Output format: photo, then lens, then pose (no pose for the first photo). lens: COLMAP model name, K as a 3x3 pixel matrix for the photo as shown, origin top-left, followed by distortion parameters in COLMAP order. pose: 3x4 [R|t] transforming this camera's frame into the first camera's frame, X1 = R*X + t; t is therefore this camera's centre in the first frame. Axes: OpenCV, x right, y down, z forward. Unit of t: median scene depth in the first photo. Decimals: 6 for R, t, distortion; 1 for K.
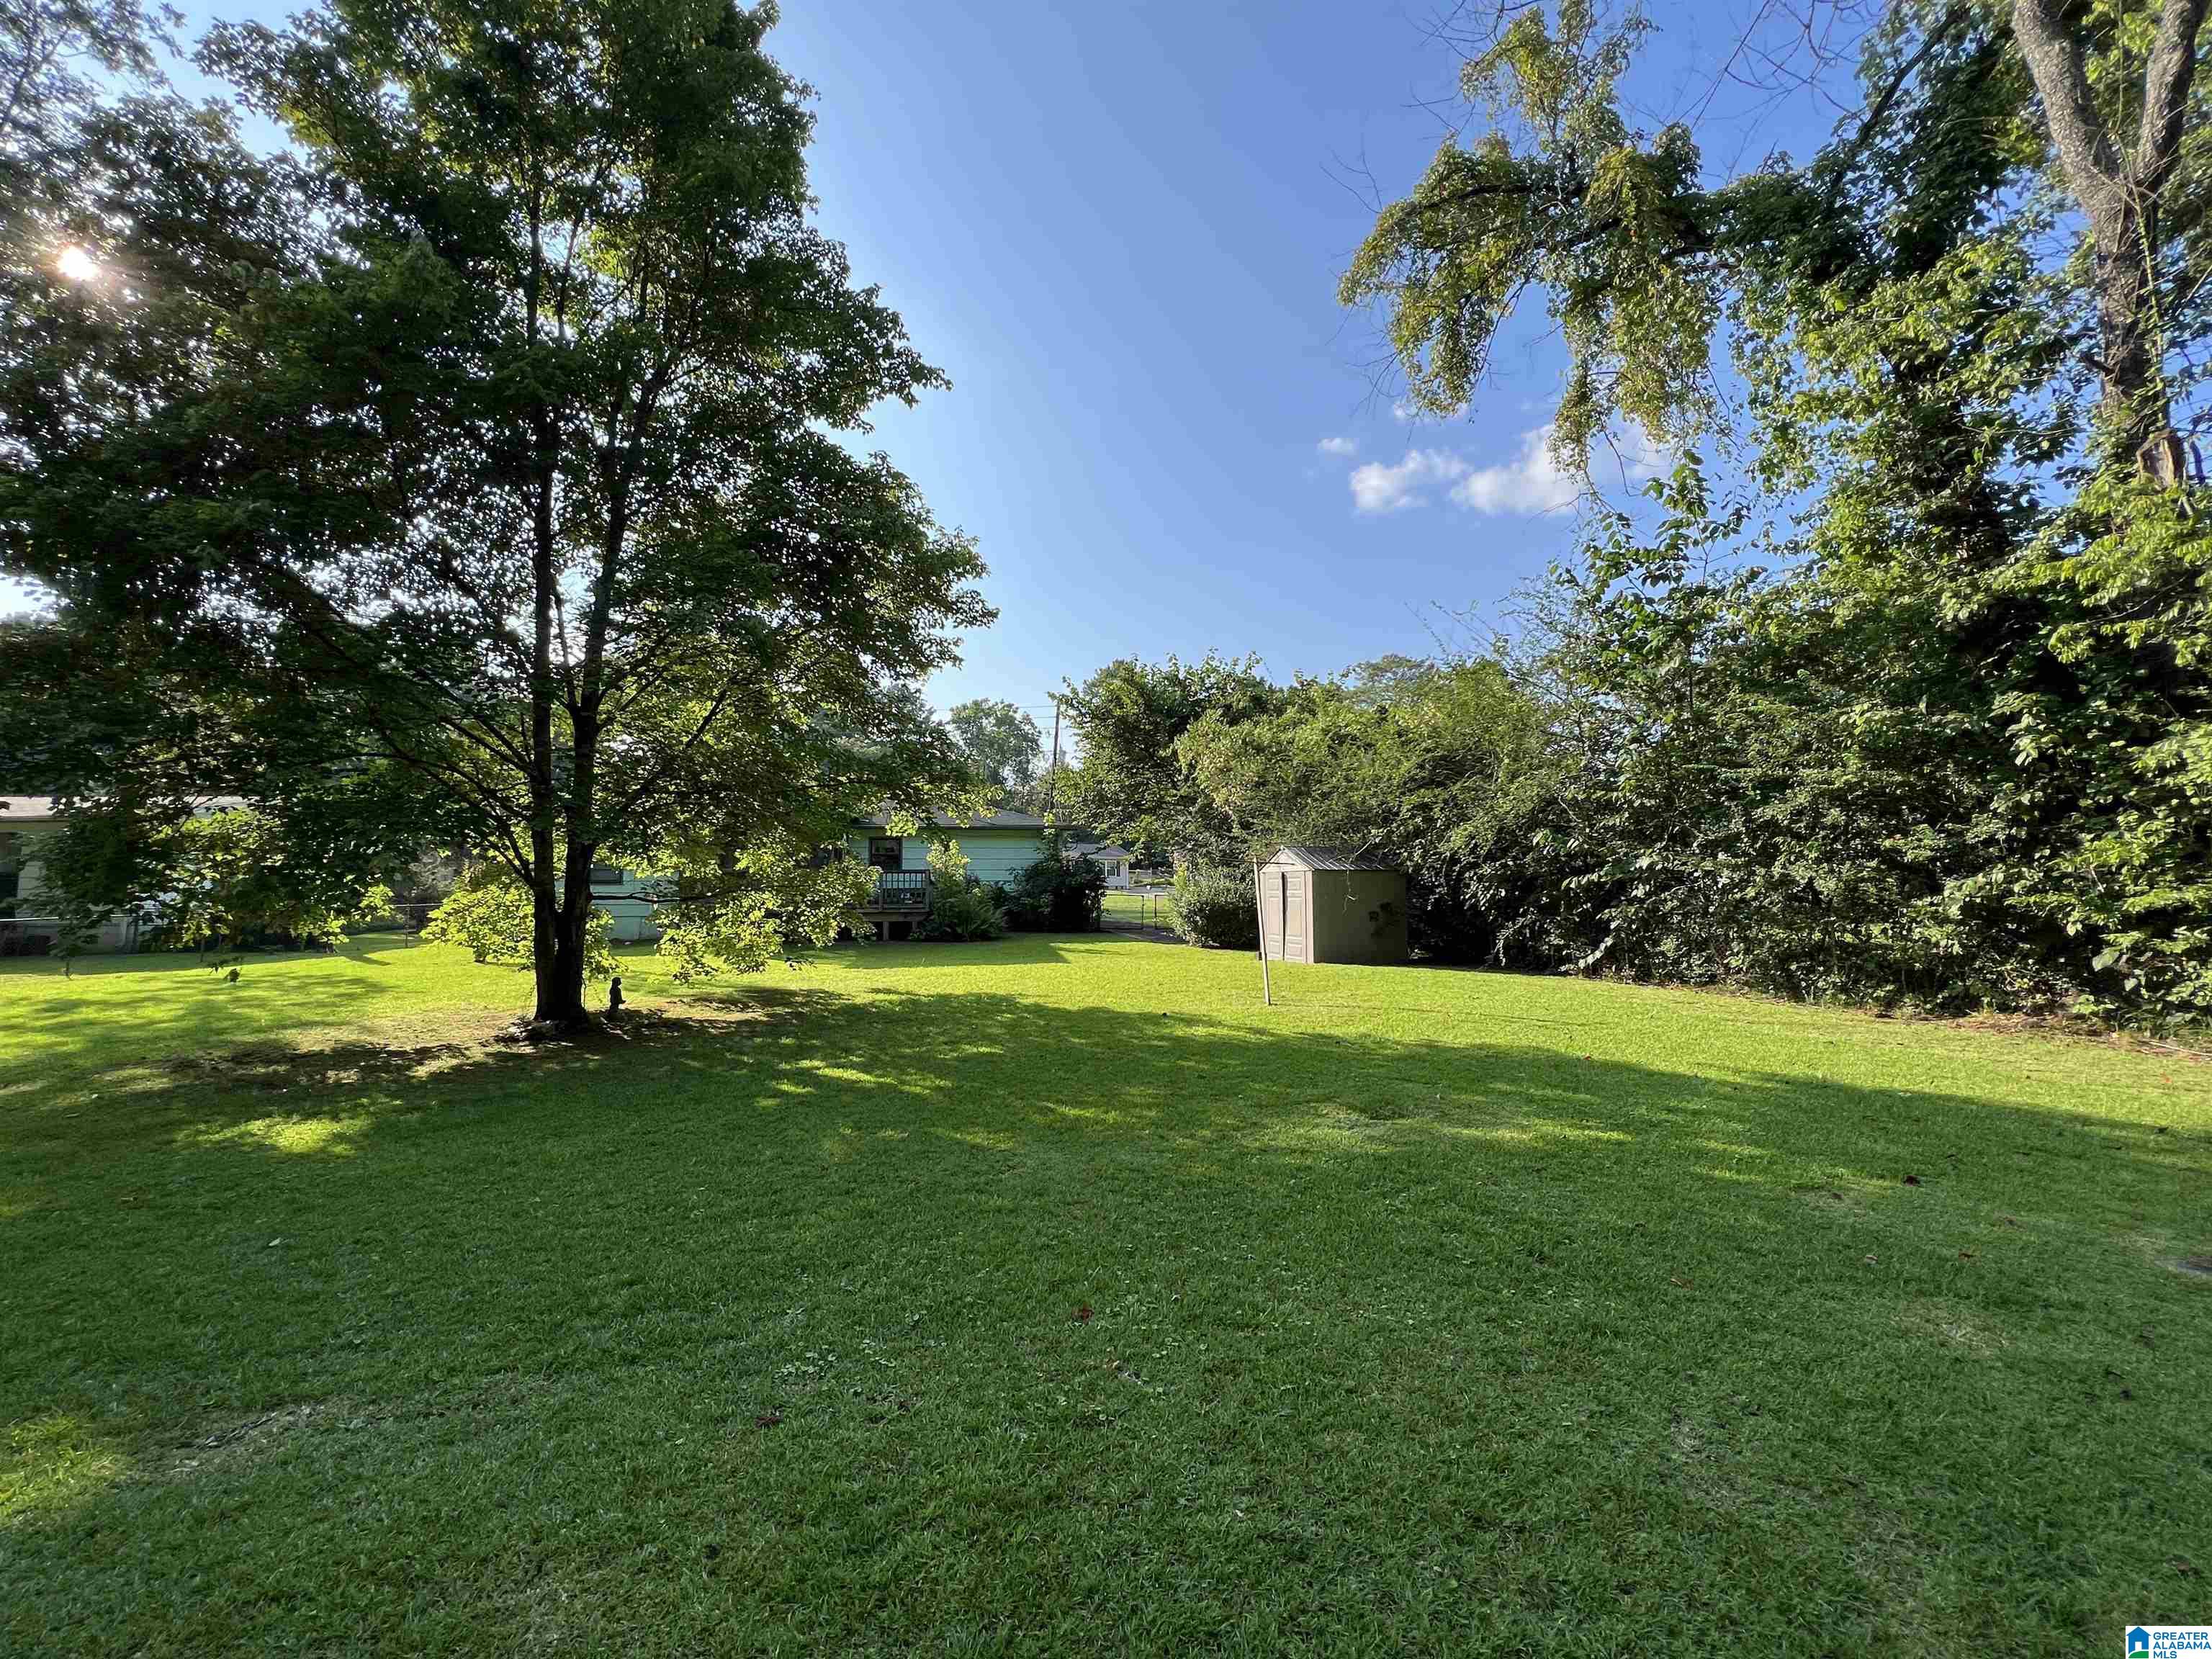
lens RADIAL K [[886.8, 0, 1111.9], [0, 886.8, 830.5], [0, 0, 1]] dist [-0.002604, 0.000629]
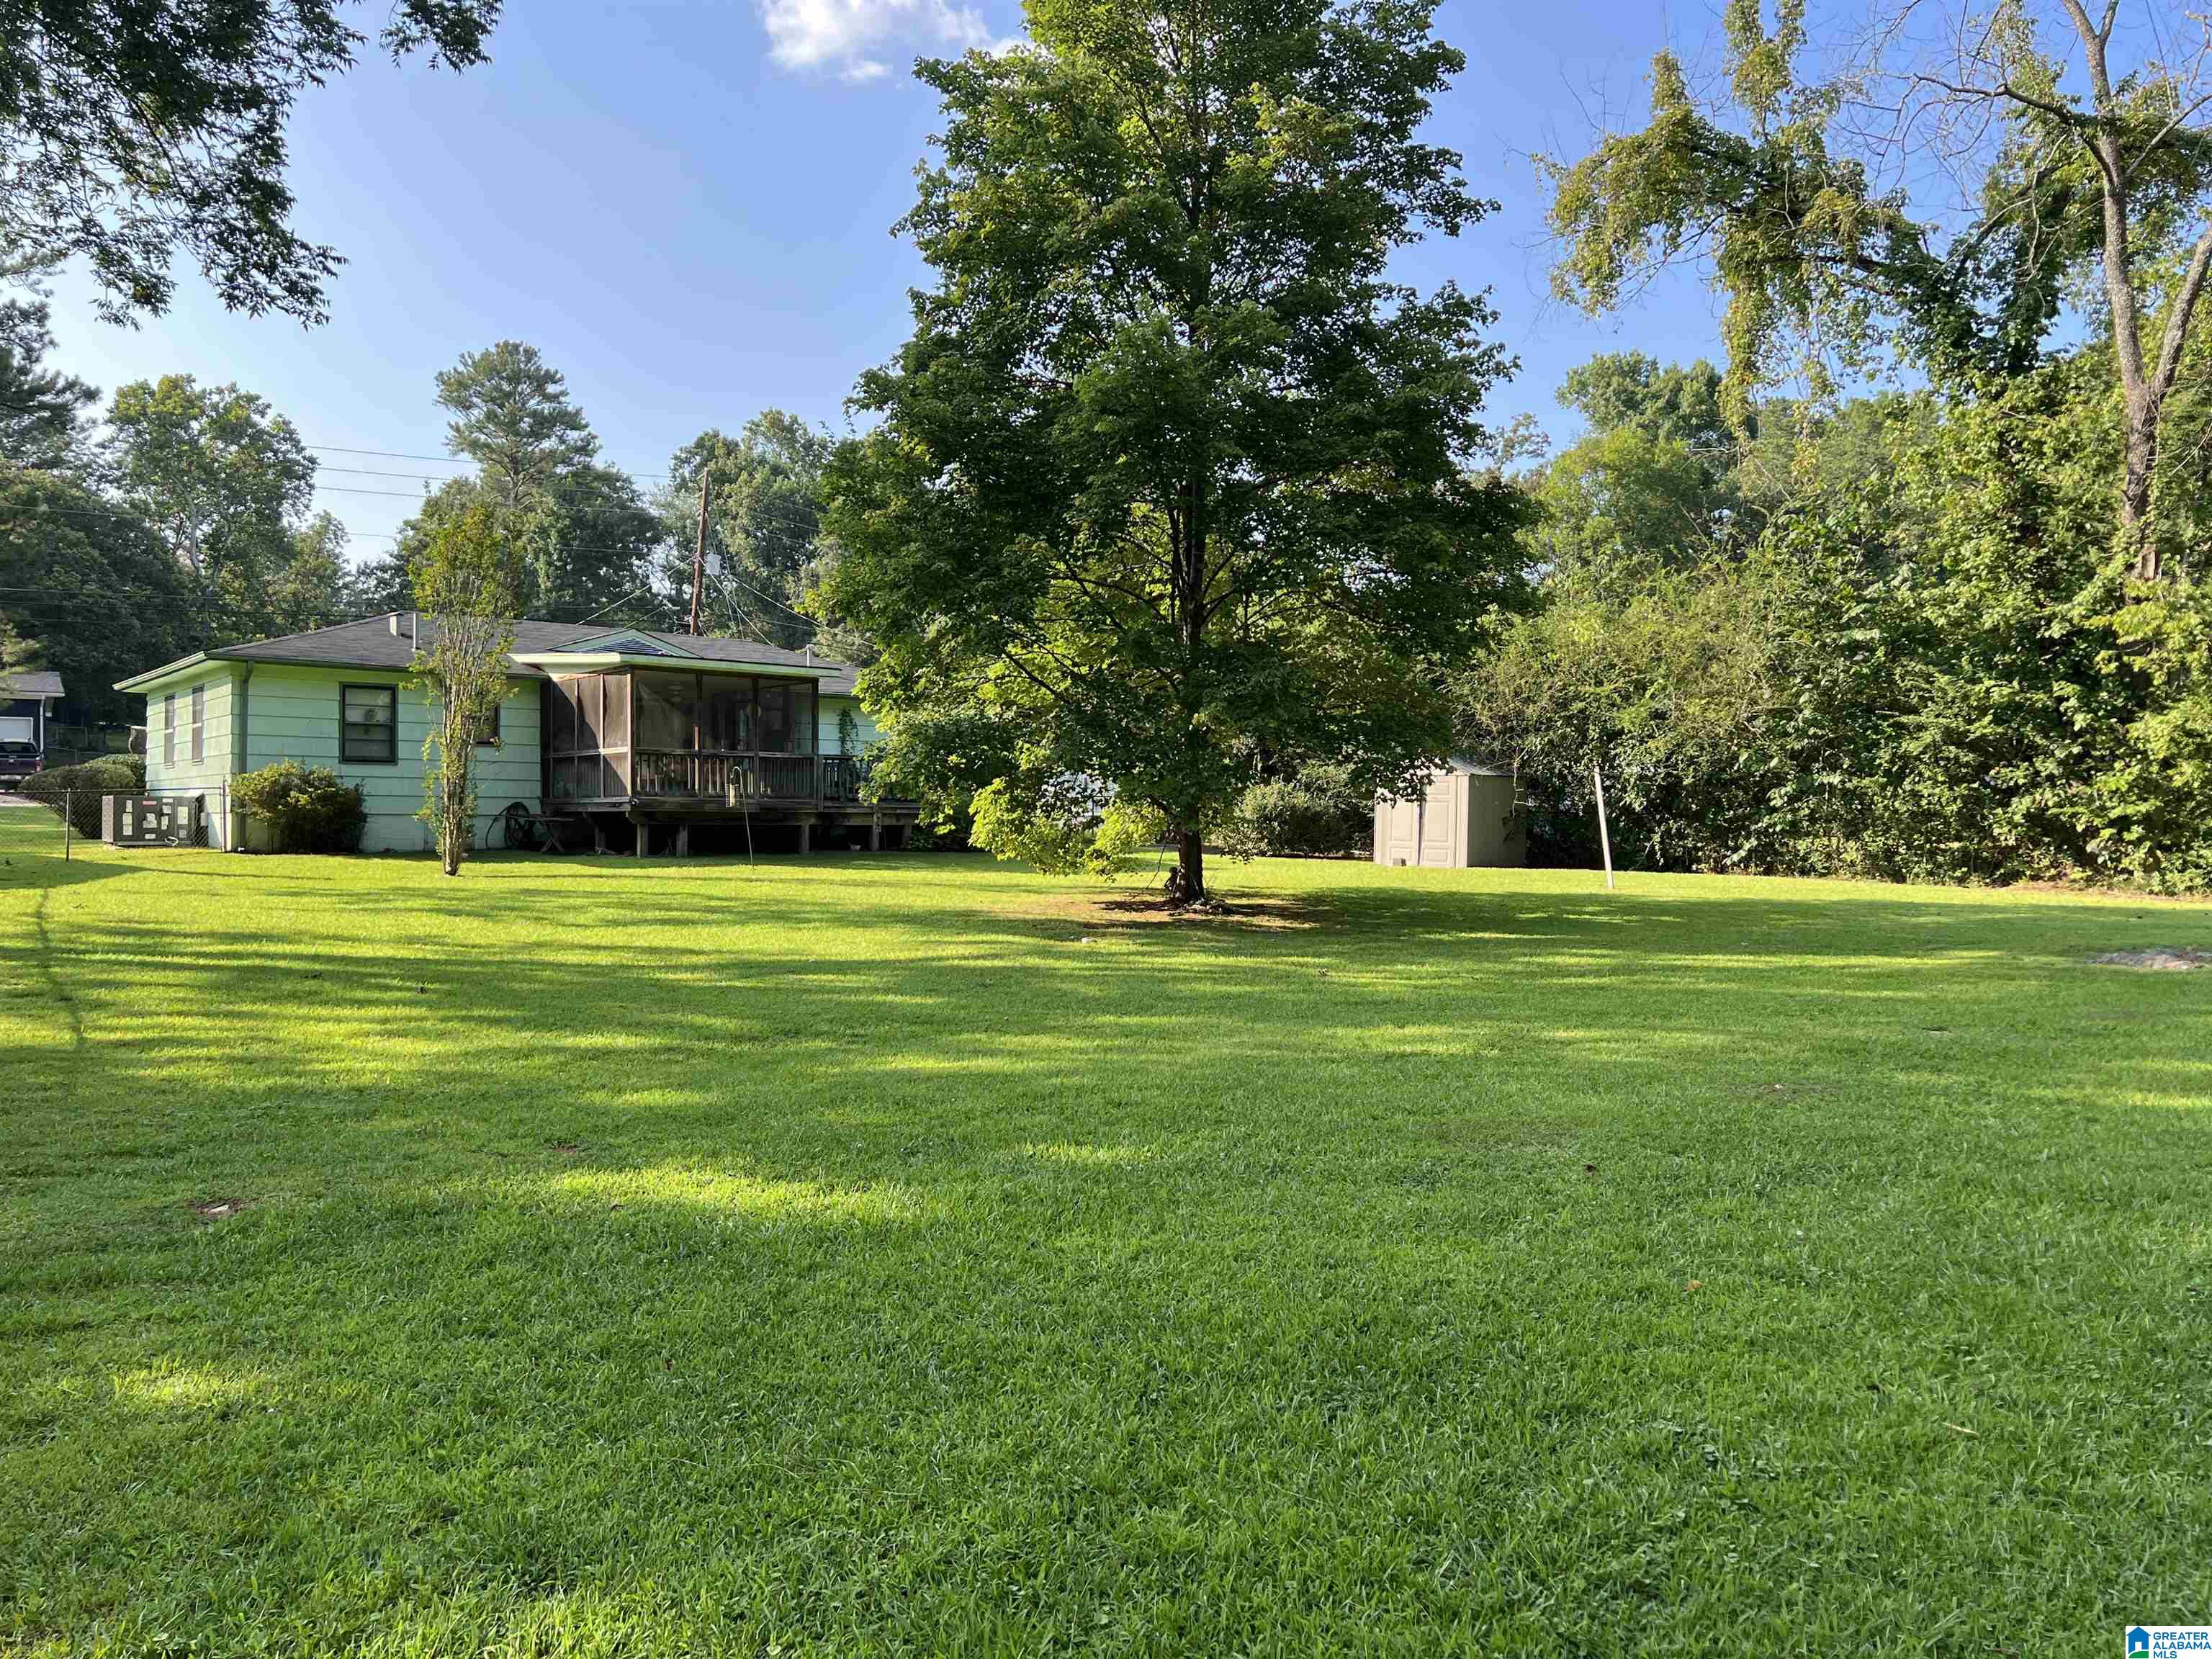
lens RADIAL K [[1667.8, 0, 1147.7], [0, 1667.8, 823.7], [0, 0, 1]] dist [0.047411, -0.055041]
pose [[0.866416, 0.005463, 0.499292, -1.936549], [-0.050255, 0.995817, 0.076311, -0.048921], [-0.496787, -0.091209, 0.863066, -0.832128]]
